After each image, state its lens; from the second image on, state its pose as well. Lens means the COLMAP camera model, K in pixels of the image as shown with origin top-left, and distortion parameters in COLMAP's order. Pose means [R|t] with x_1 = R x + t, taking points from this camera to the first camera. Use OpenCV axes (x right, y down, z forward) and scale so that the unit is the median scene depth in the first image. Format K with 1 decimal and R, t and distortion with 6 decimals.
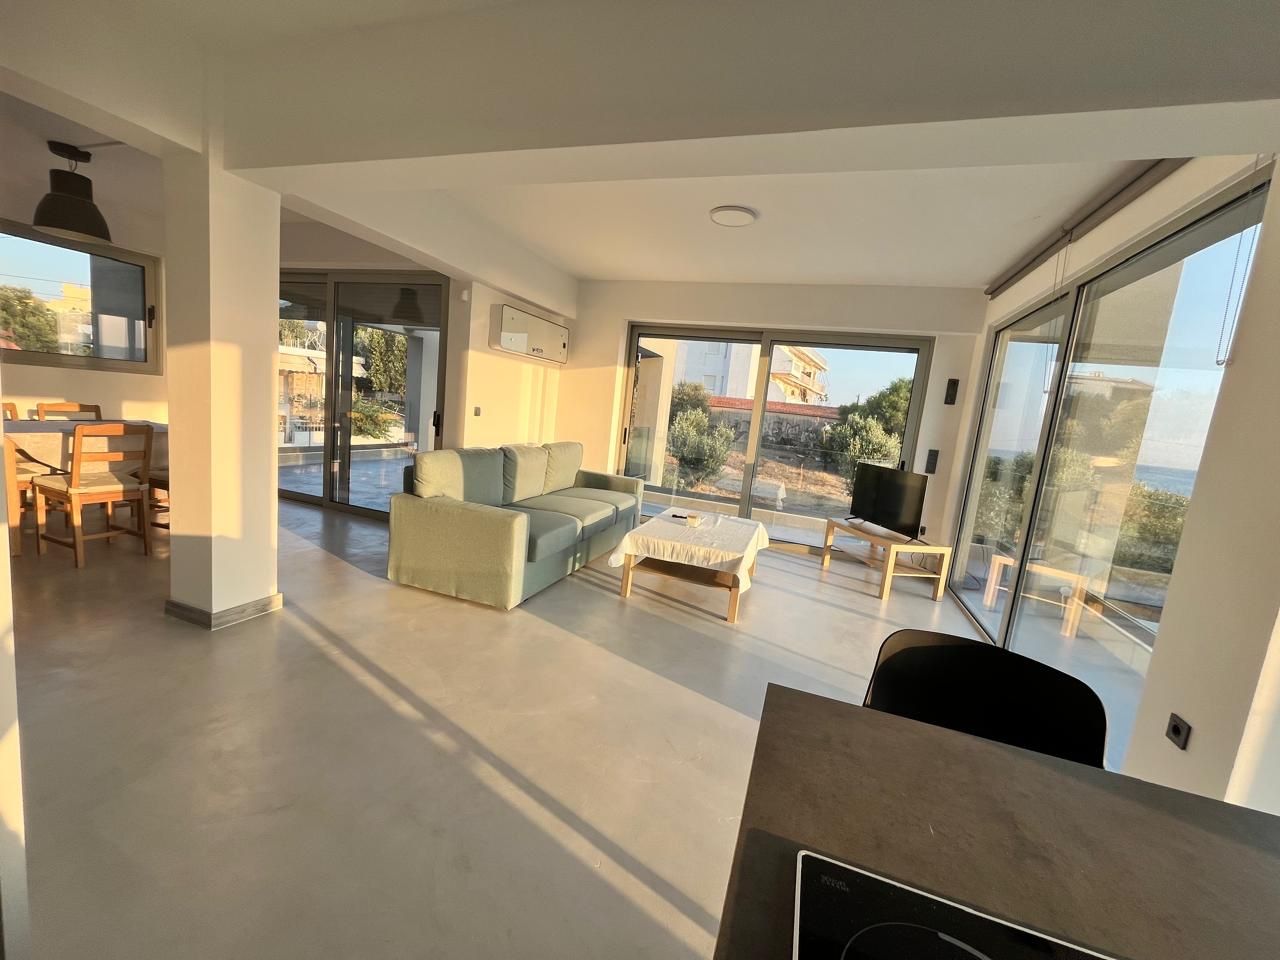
lens RADIAL K [[522.1, 0, 636.4], [0, 522.1, 483.1], [0, 0, 1]] dist [-0.001143, 0.000014]
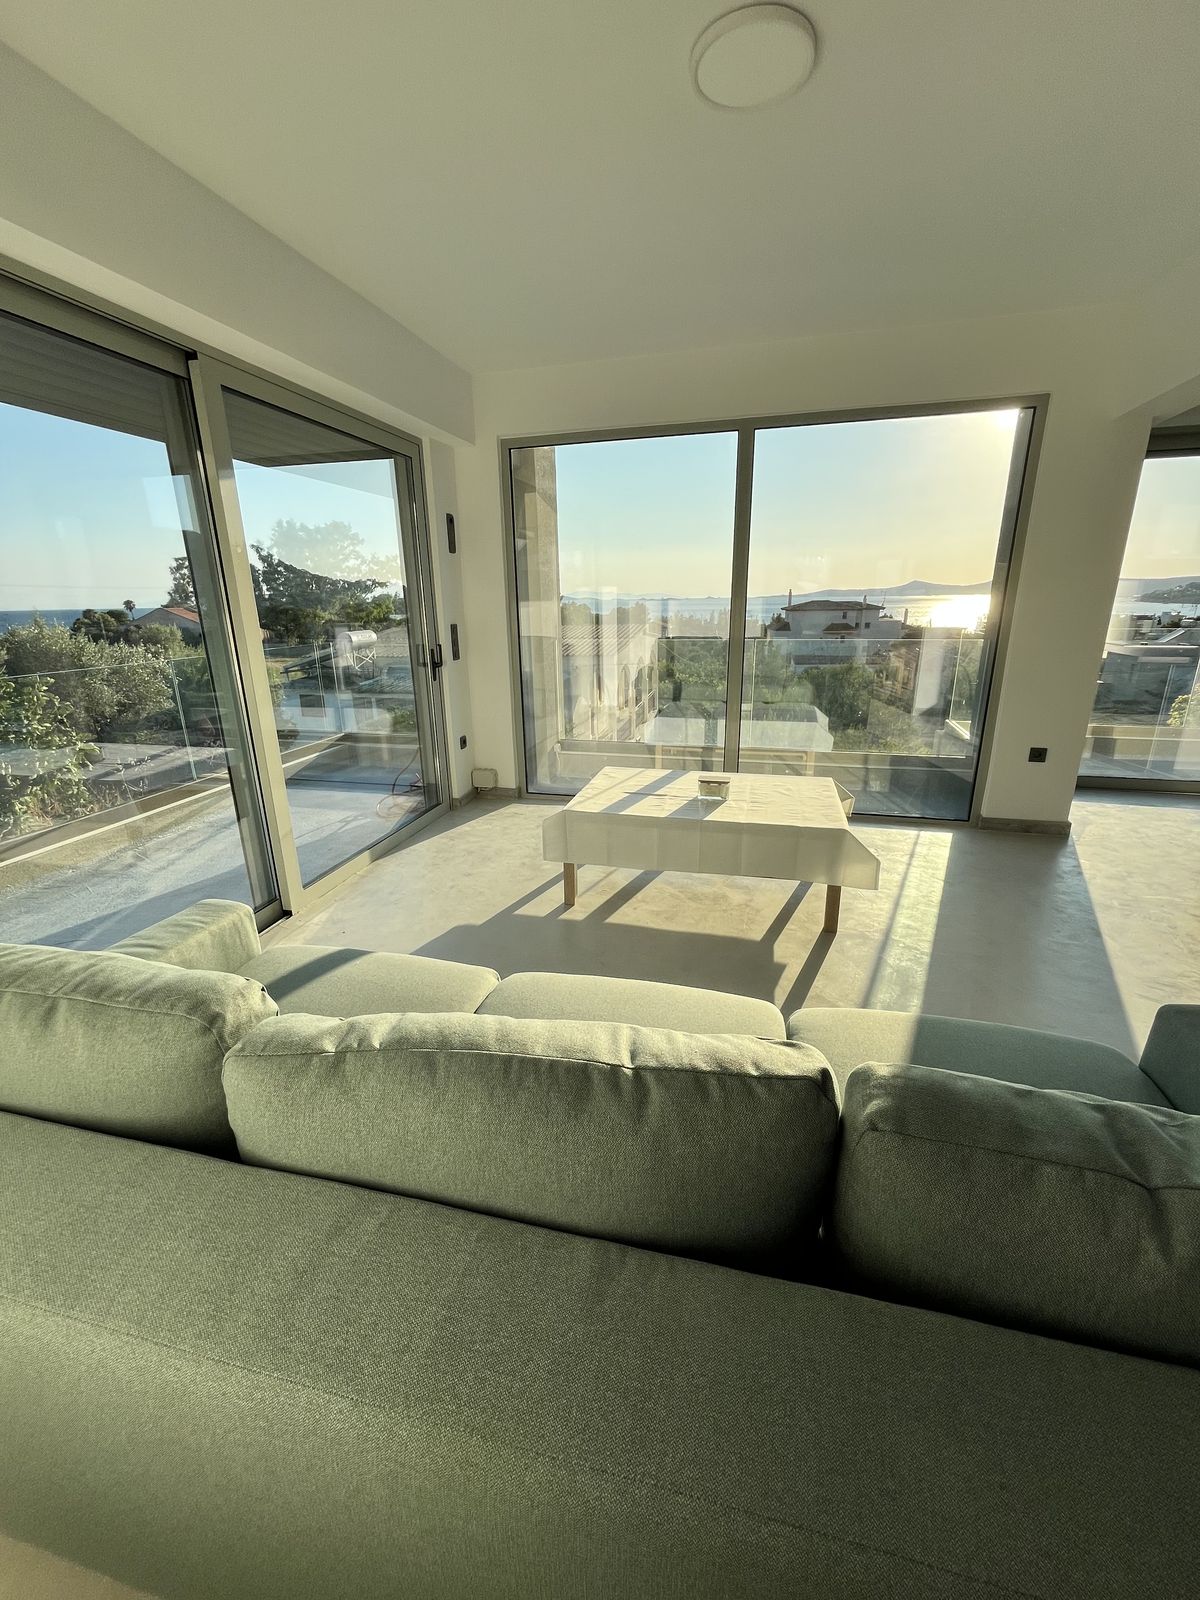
lens RADIAL K [[643.1, 0, 600.0], [0, 643.1, 800.0], [0, 0, 1]] dist [0.000196, -0.000014]
pose [[-0.089972, -0.393074, 0.915094, -0.376475], [0.142935, 0.904213, 0.402453, -0.207365], [-0.985634, 0.167008, -0.025170, 1.080089]]
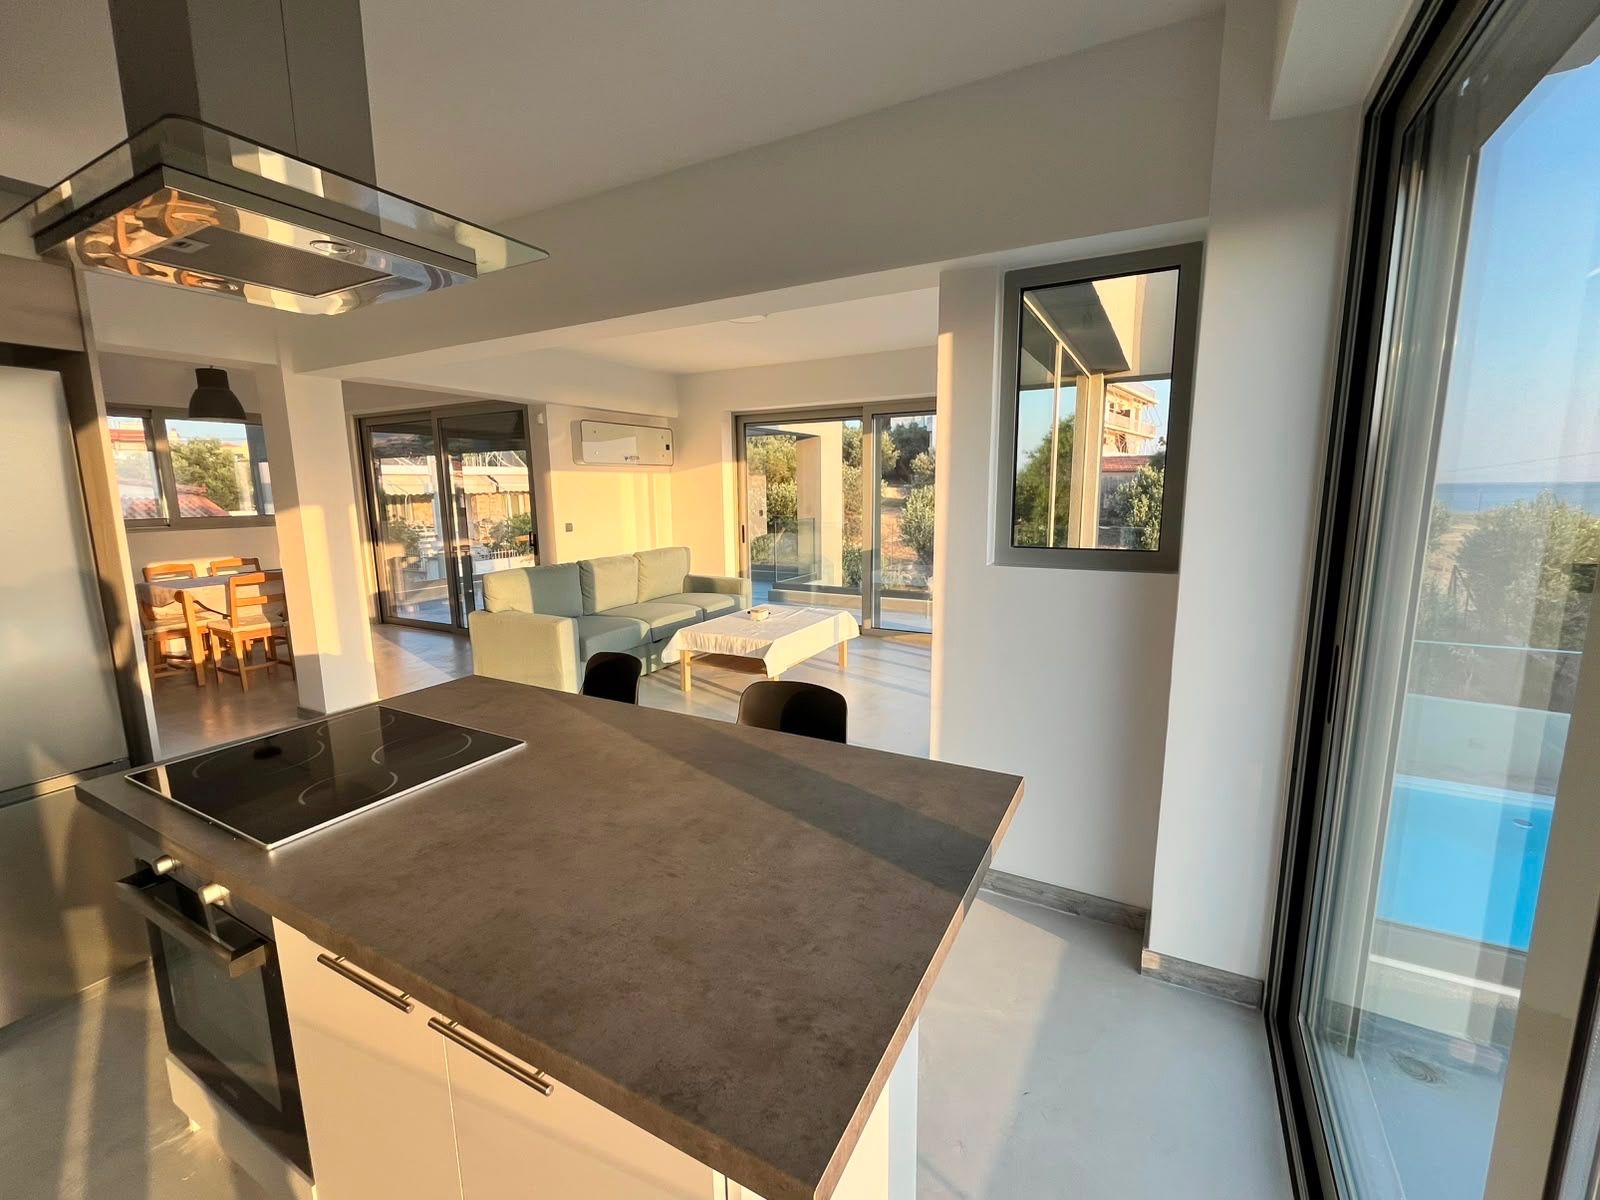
lens RADIAL K [[686.7, 0, 800.0], [0, 686.7, 600.0], [0, 0, 1]] dist [0.000973, 0.000032]
pose [[0.979993, -0.087156, -0.178932, 0.406673], [0.089707, 0.995949, 0.006198, 0.040895], [0.177667, -0.022126, 0.983842, -0.277316]]
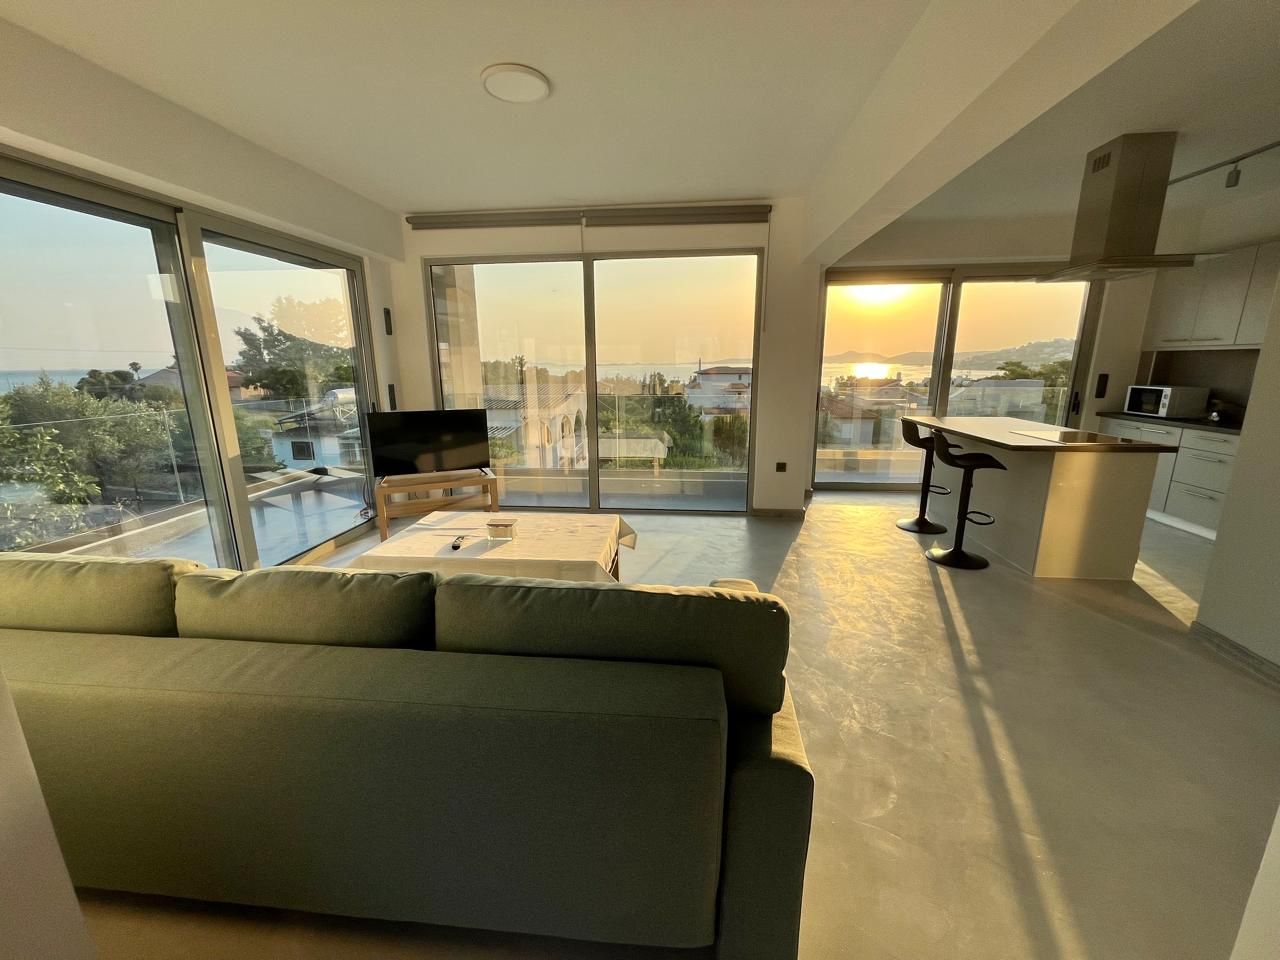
lens RADIAL K [[521.4, 0, 638.0], [0, 521.4, 485.0], [0, 0, 1]] dist [-0.001231, -0.000116]
pose [[-0.231074, -0.318868, 0.919199, -0.578803], [0.118537, 0.928504, 0.351895, -0.217248], [-0.965688, 0.190273, -0.176755, 0.949290]]
